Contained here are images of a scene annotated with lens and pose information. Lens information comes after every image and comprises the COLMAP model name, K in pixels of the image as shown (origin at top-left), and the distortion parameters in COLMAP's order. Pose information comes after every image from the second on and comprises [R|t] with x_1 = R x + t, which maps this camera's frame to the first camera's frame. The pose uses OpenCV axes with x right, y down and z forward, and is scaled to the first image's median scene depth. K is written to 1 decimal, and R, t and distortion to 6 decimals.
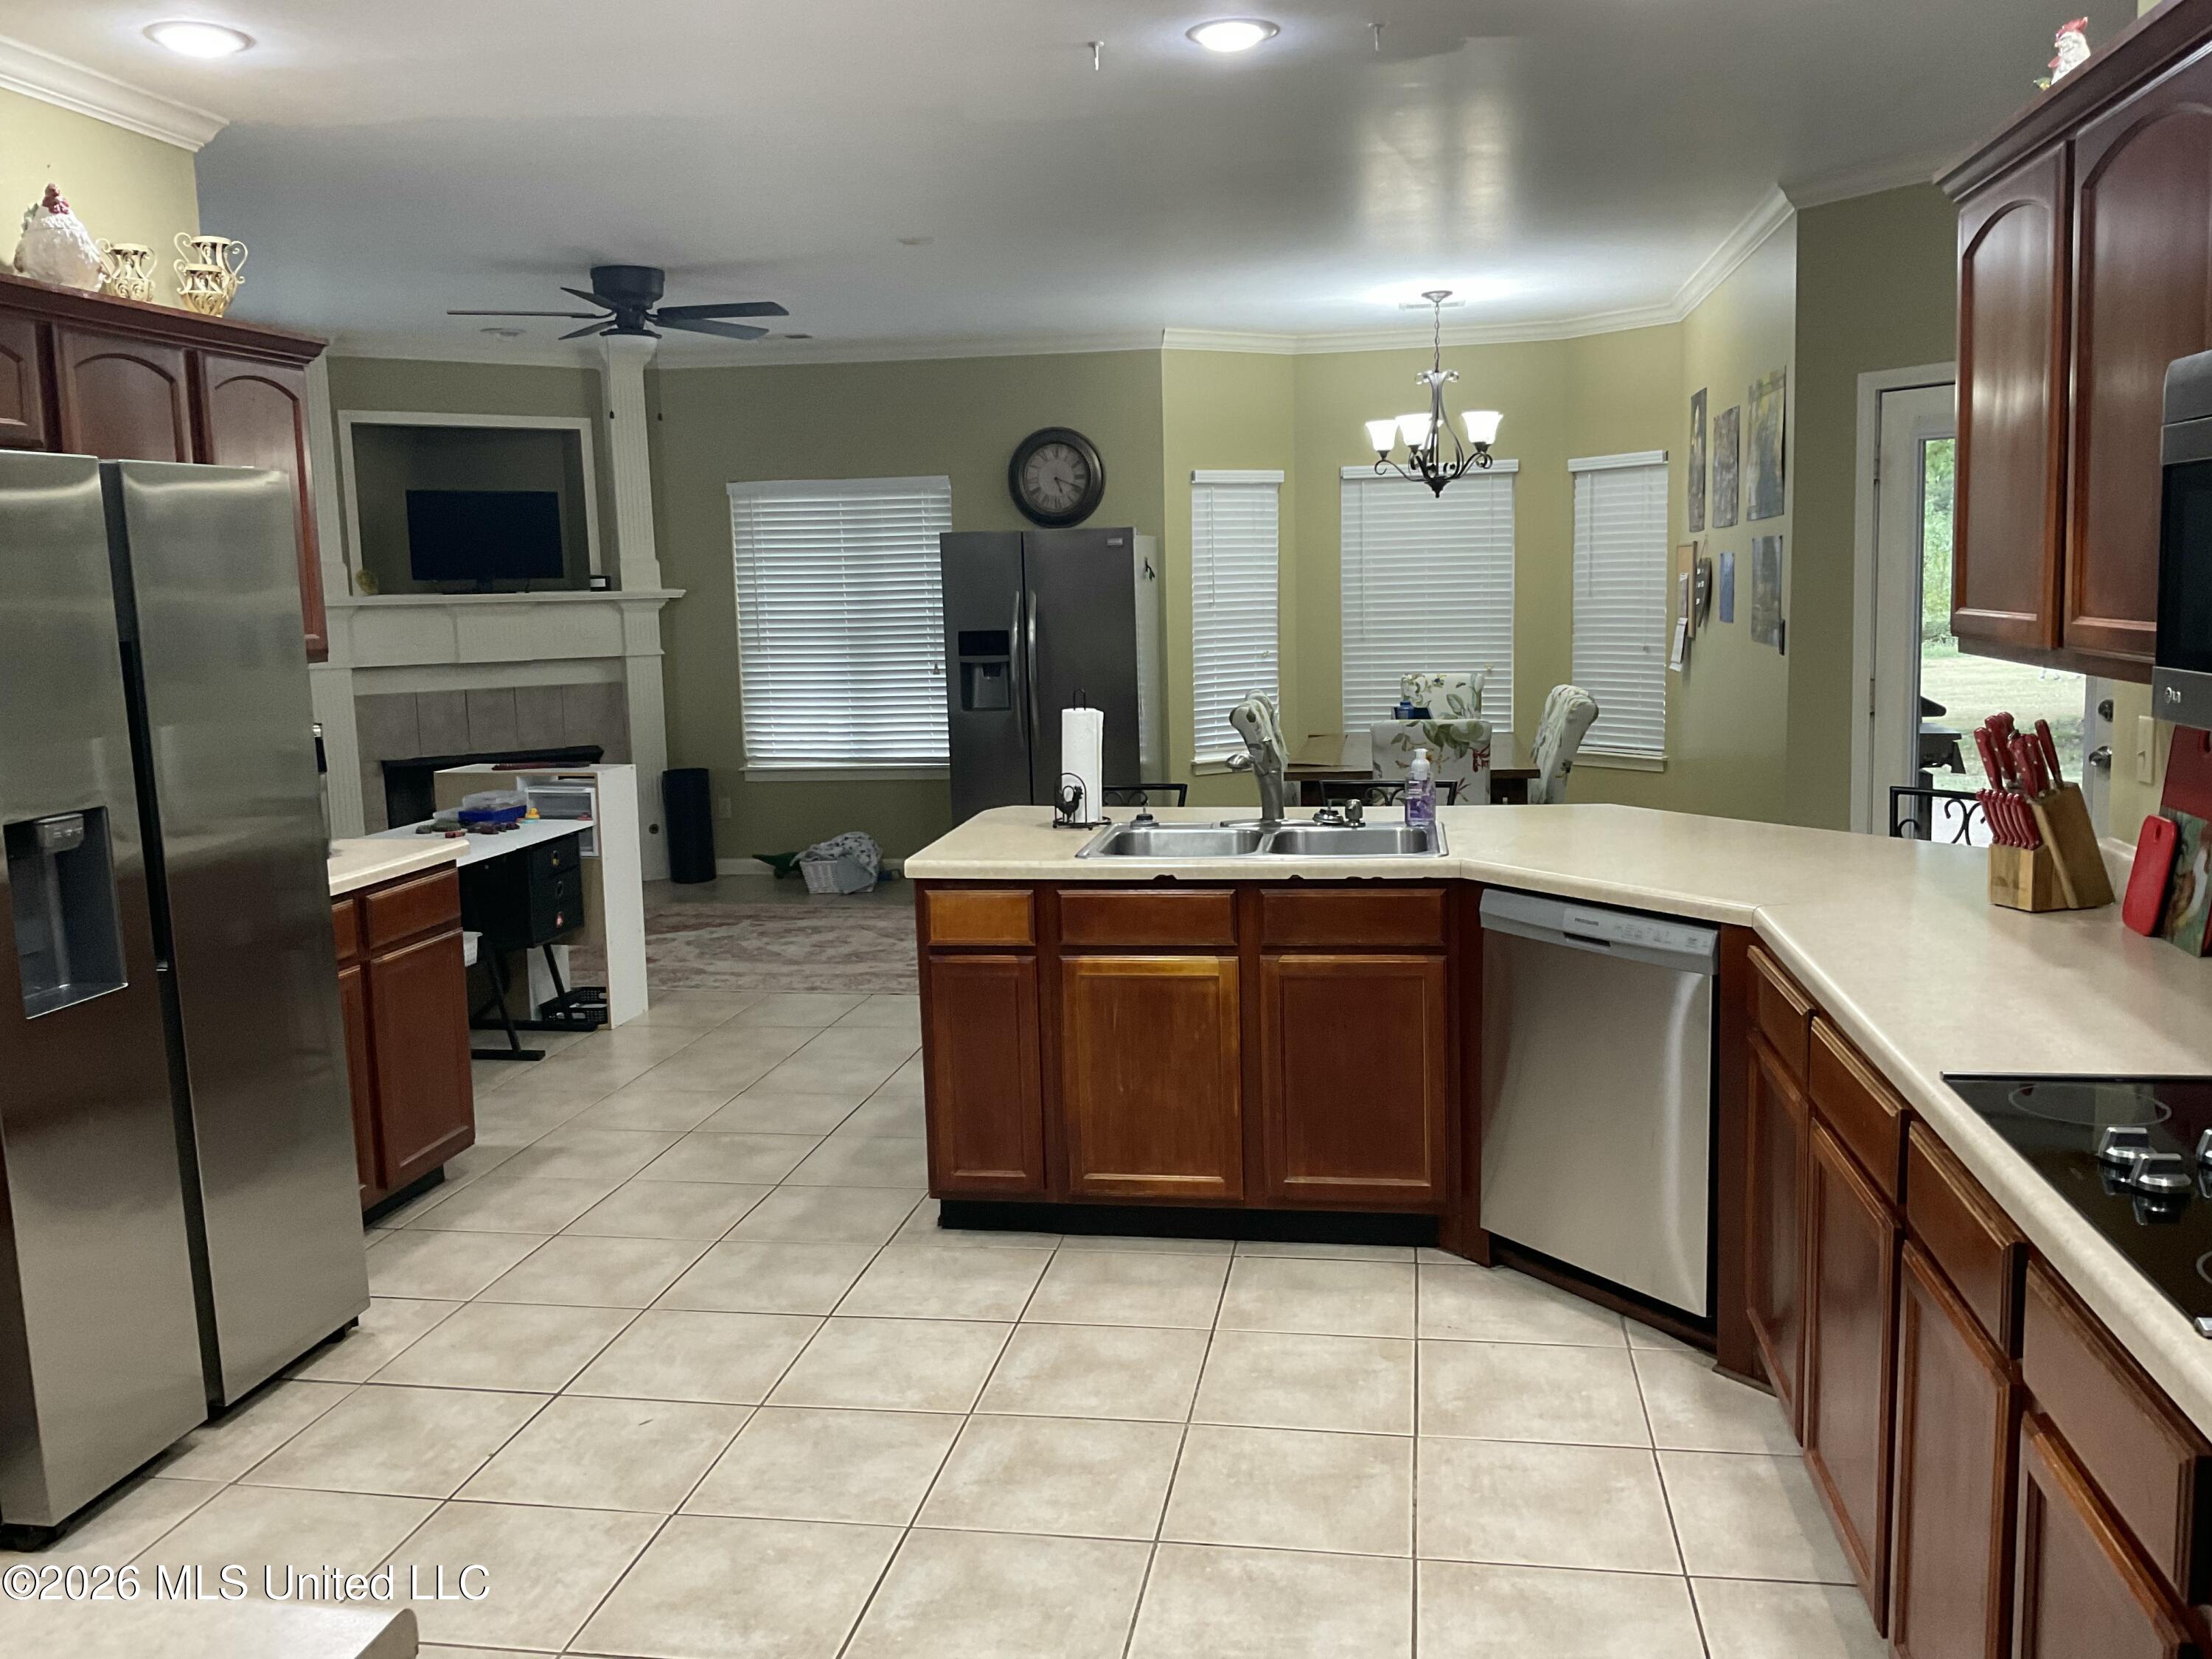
lens RADIAL K [[1844.5, 0, 1101.6], [0, 1844.5, 833.8], [0, 0, 1]] dist [0.091951, -0.143070]
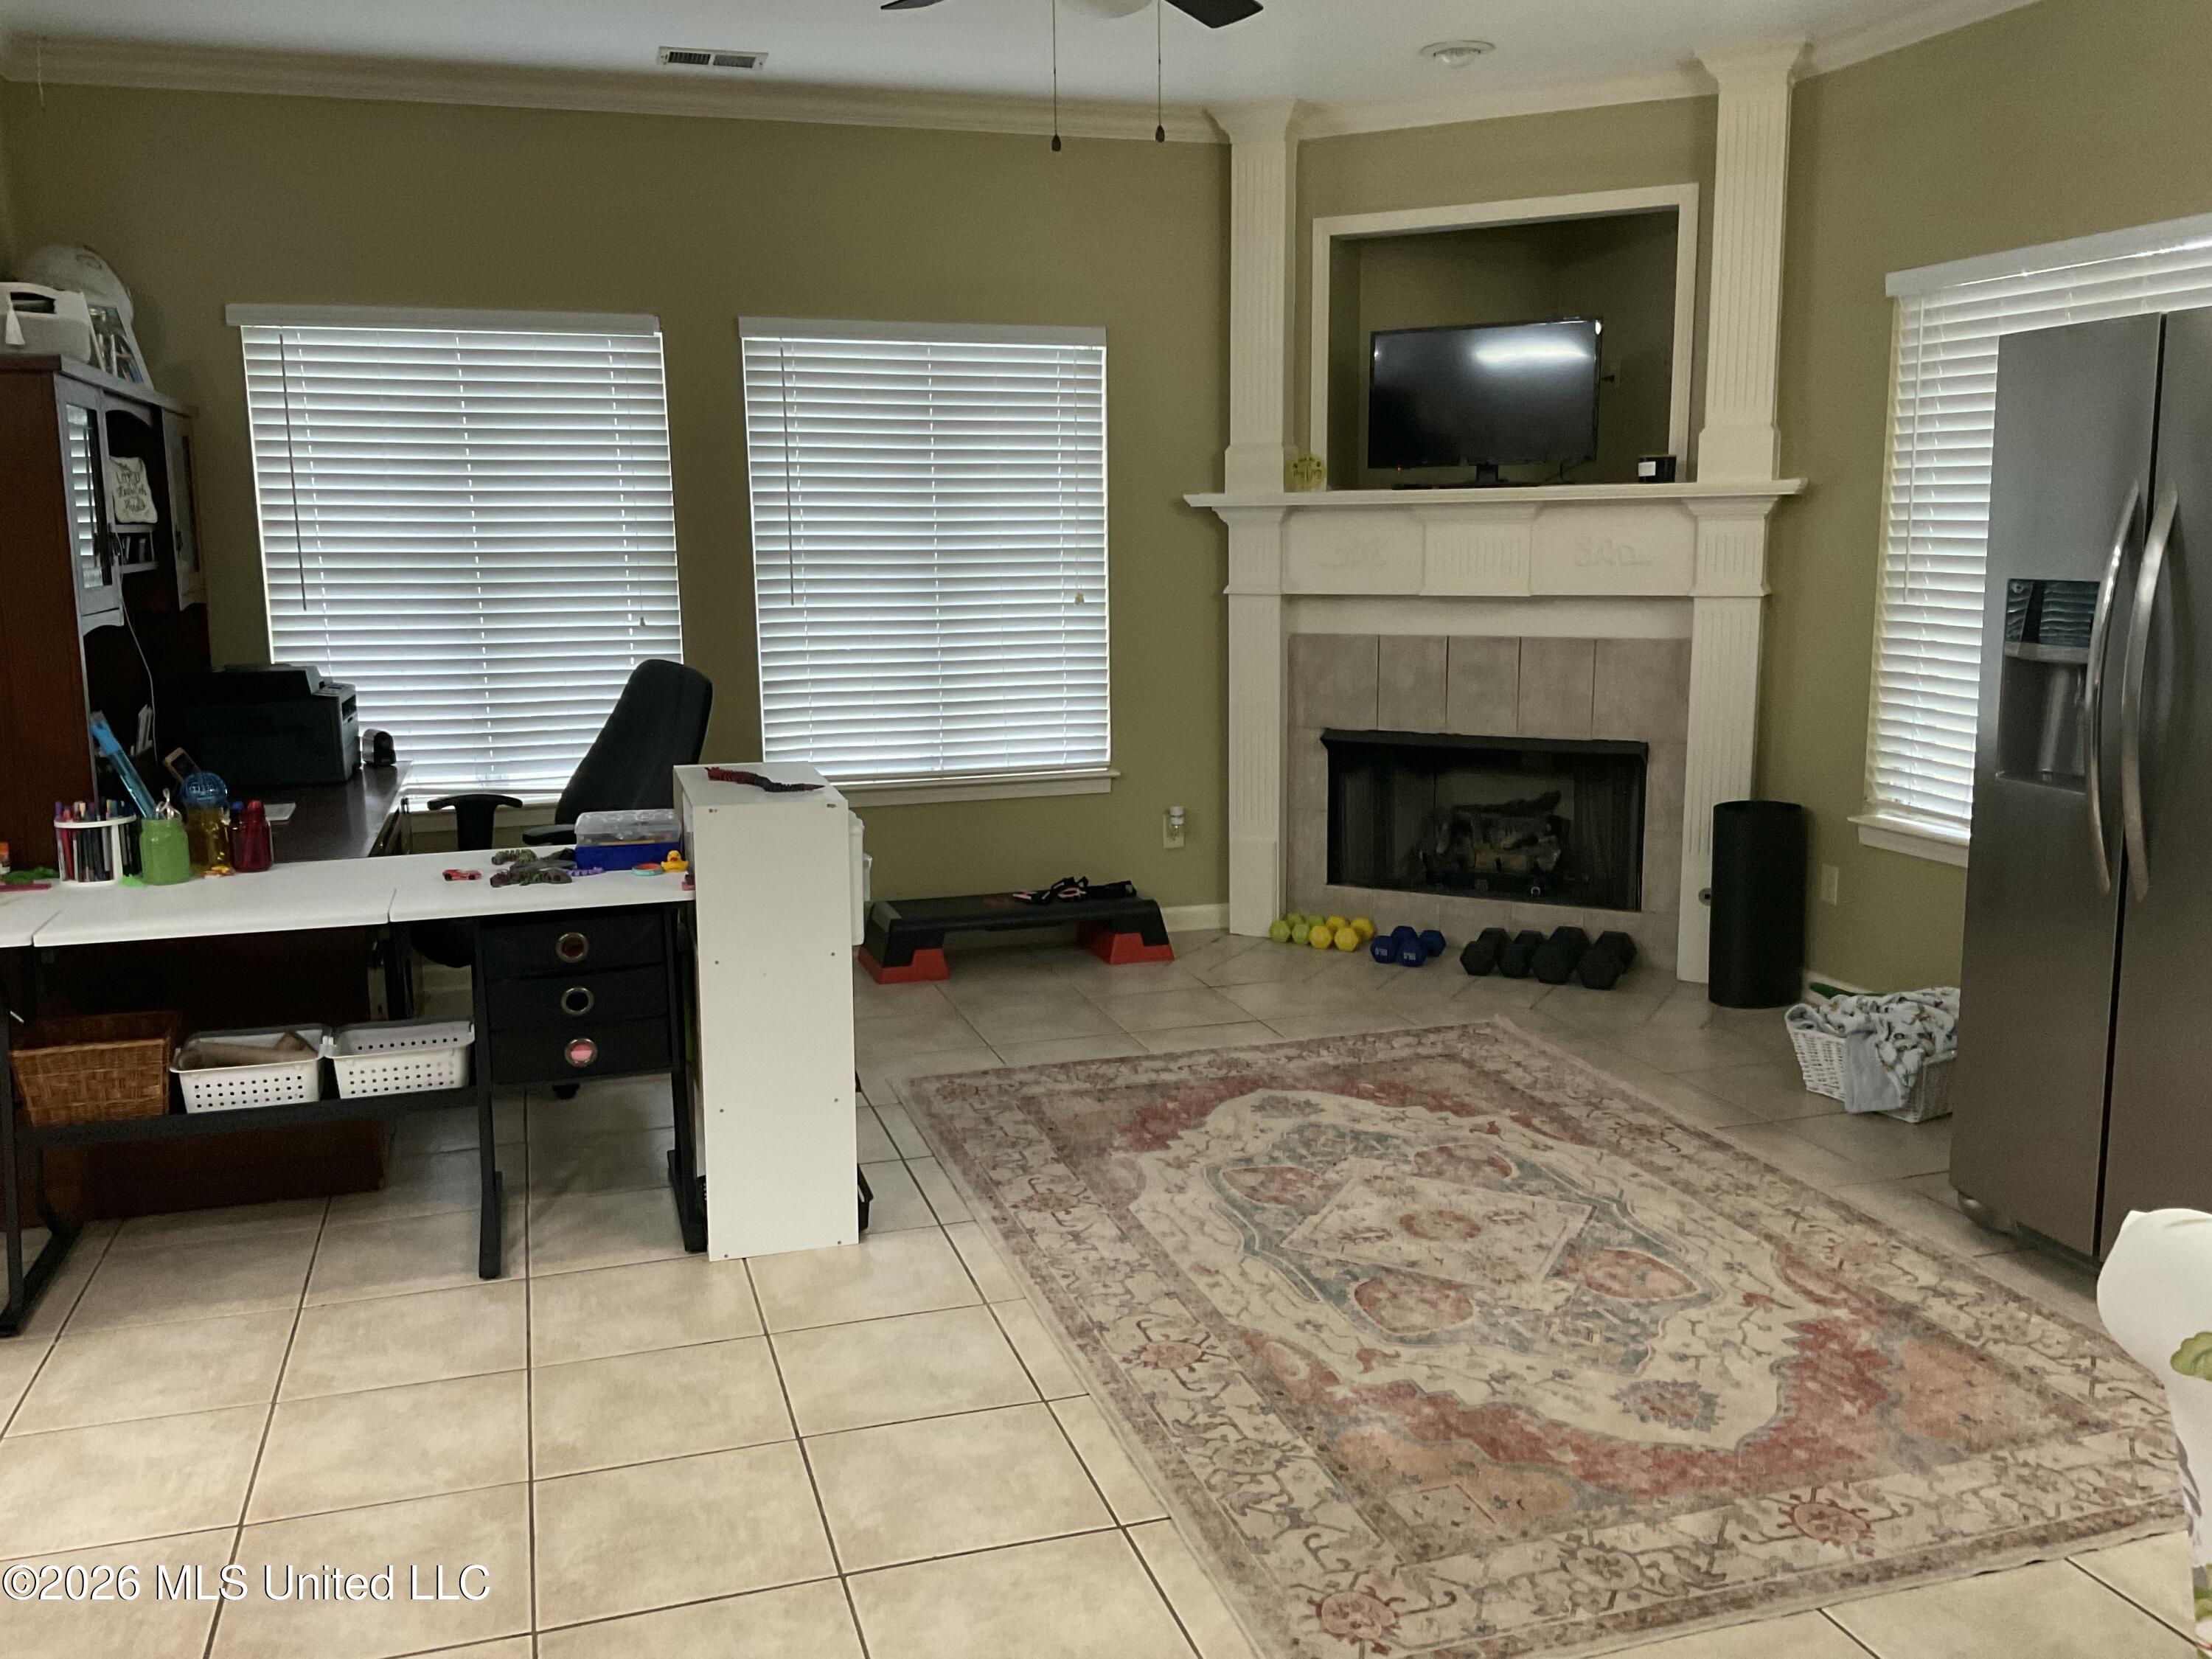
lens RADIAL K [[1844.5, 0, 1115.8], [0, 1844.5, 808.0], [0, 0, 1]] dist [0.091951, -0.143070]
pose [[0.466518, 0.153761, -0.871045, 0.176488], [-0.123535, 0.986449, 0.107969, -0.071769], [0.875843, 0.057235, 0.479191, 0.573522]]
